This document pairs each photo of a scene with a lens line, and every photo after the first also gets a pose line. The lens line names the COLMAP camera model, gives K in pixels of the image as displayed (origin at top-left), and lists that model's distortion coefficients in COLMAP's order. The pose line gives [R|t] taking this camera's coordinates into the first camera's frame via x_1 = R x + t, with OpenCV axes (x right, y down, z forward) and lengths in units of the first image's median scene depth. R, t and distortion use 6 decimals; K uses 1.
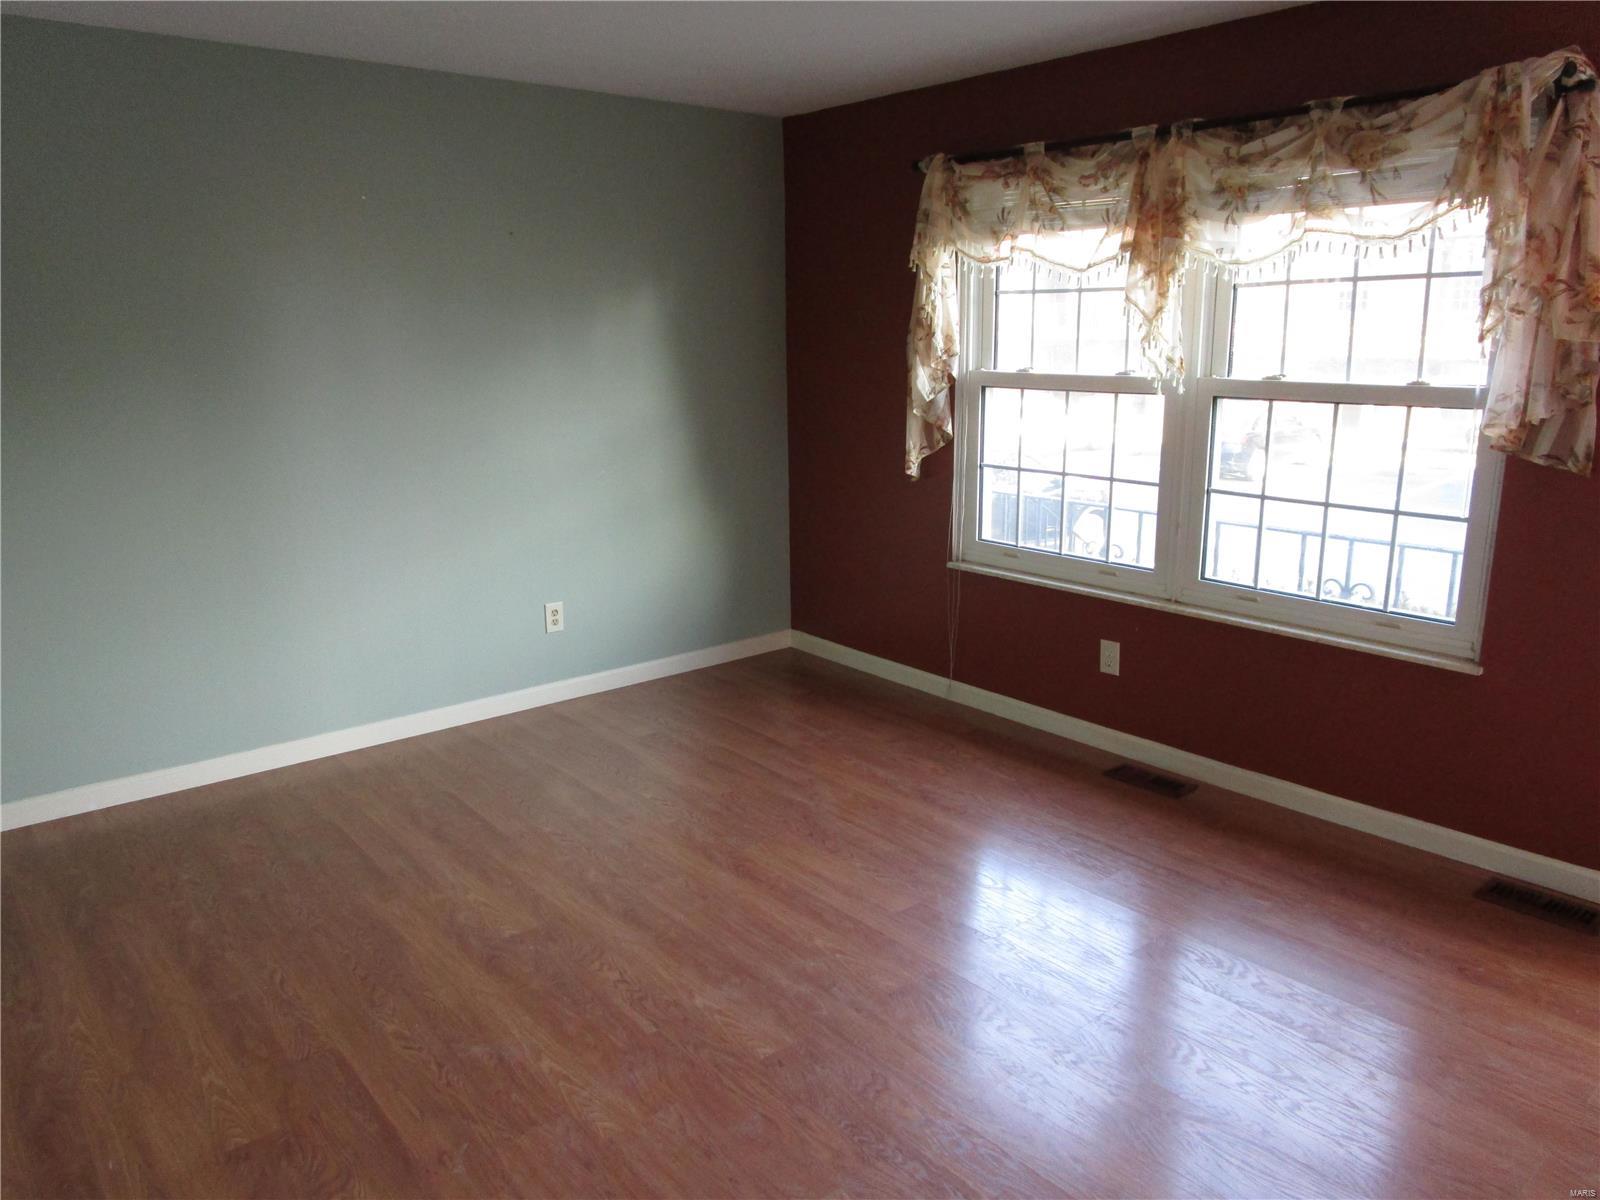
lens RADIAL K [[1135.2, 0, 792.7], [0, 1135.2, 591.2], [0, 0, 1]] dist [-0.042152, -0.003210]
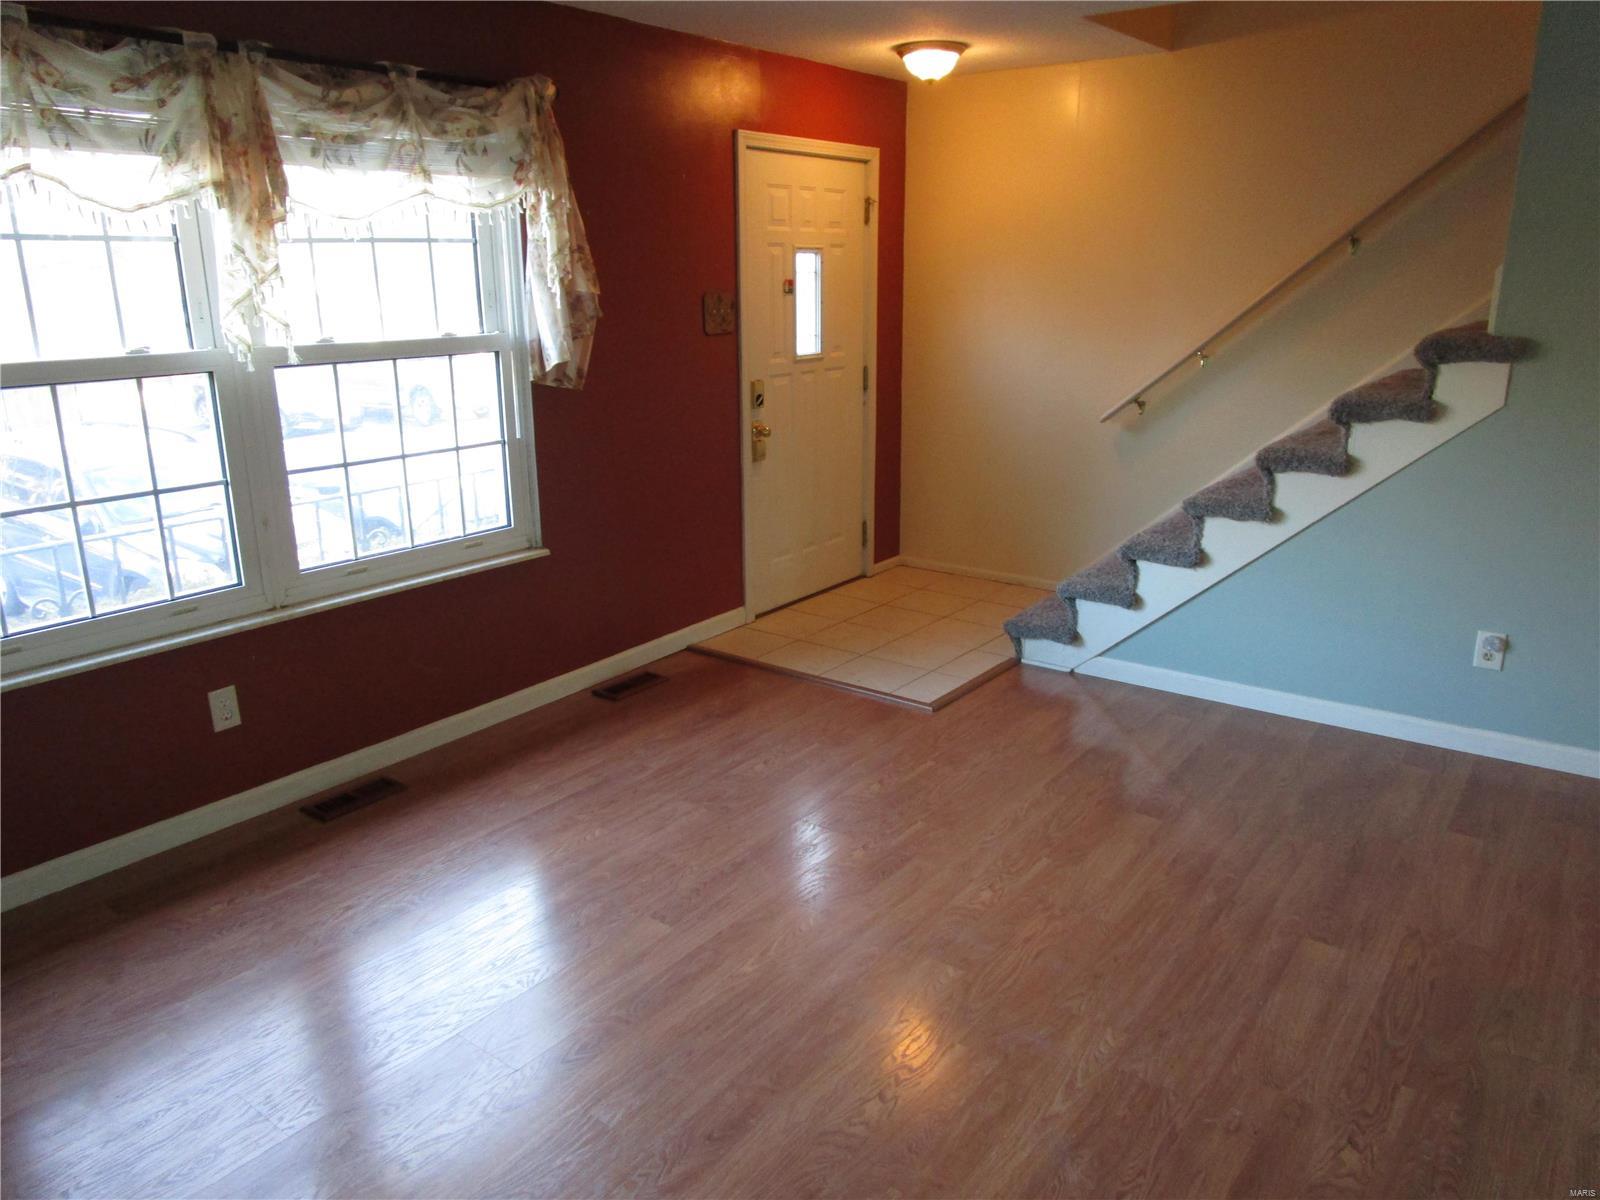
lens RADIAL K [[1135.2, 0, 792.2], [0, 1135.2, 604.5], [0, 0, 1]] dist [-0.042152, -0.003210]
pose [[-0.238862, -0.249725, 0.938394, -0.643565], [0.229008, 0.924622, 0.304352, -0.189002], [-0.943663, 0.287598, -0.163668, 0.877504]]
